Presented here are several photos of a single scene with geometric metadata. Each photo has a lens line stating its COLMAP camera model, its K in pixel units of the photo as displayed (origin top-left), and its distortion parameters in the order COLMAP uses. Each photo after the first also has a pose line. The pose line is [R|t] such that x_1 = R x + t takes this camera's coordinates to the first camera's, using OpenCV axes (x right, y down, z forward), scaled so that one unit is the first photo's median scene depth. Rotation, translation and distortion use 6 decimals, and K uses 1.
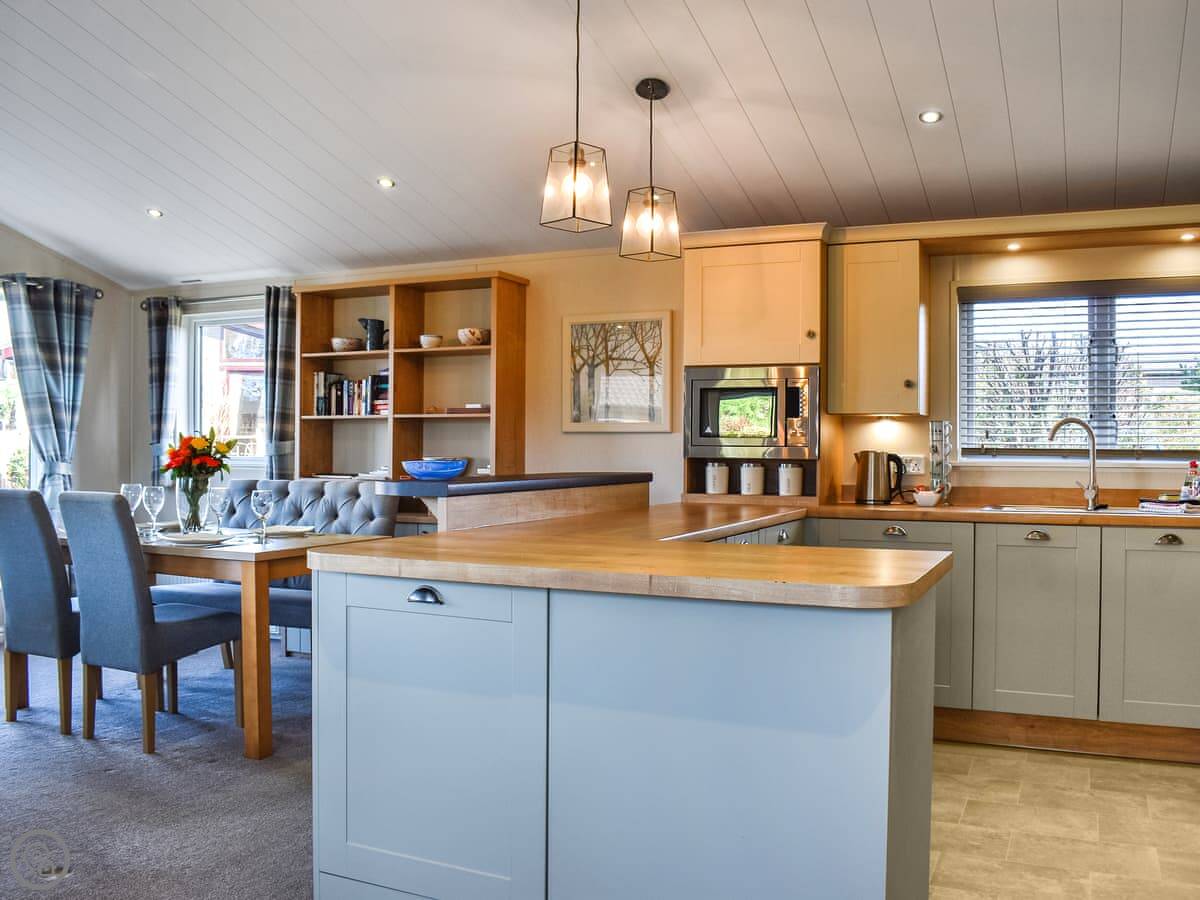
lens RADIAL K [[1064.7, 0, 600.0], [0, 1064.7, 450.0], [0, 0, 1]] dist [-0.084794, 0.003484]
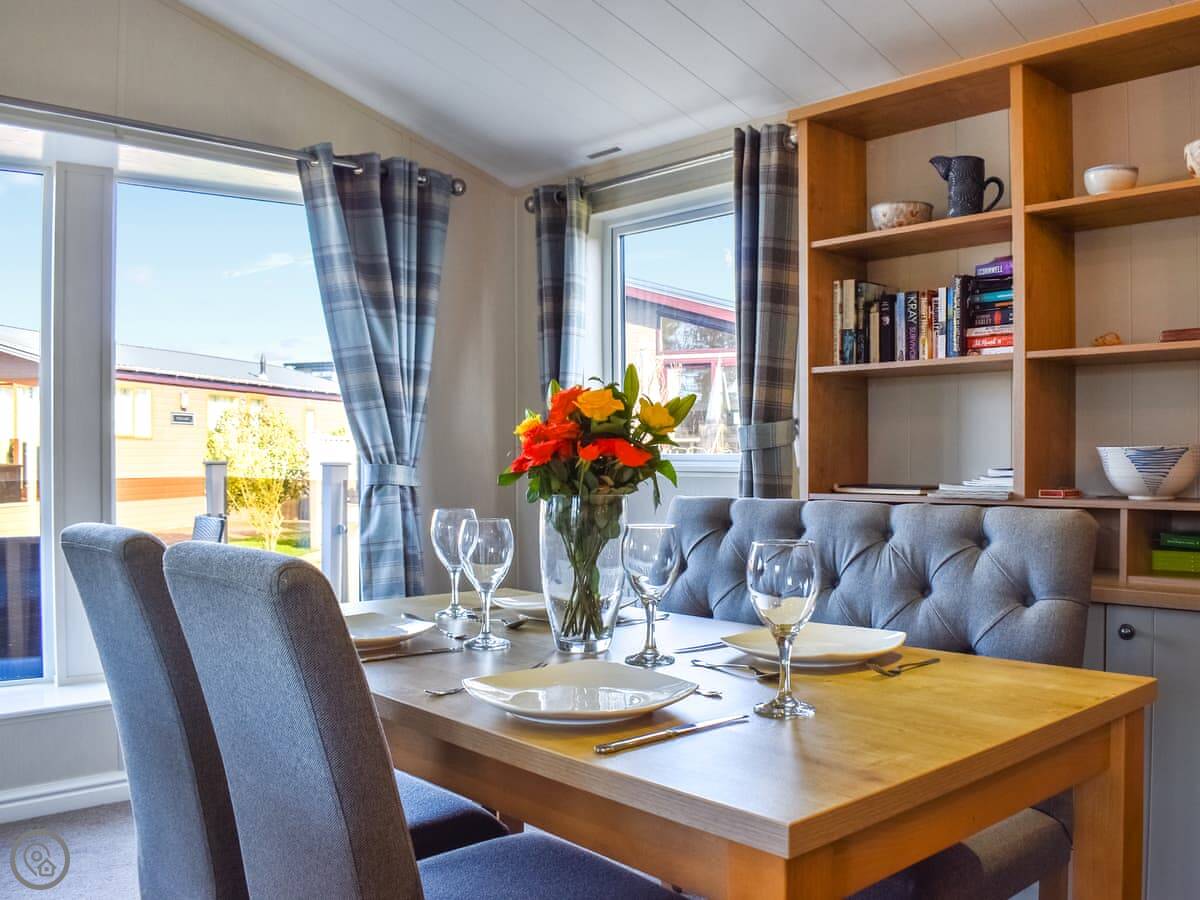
lens RADIAL K [[1101.7, 0, 618.6], [0, 1101.7, 450.1], [0, 0, 1]] dist [-0.057825, 0.003706]
pose [[0.927937, -0.008914, -0.372631, -0.173423], [0.005895, 0.999940, -0.009241, 0.010264], [0.372691, 0.006378, 0.927934, 0.485613]]
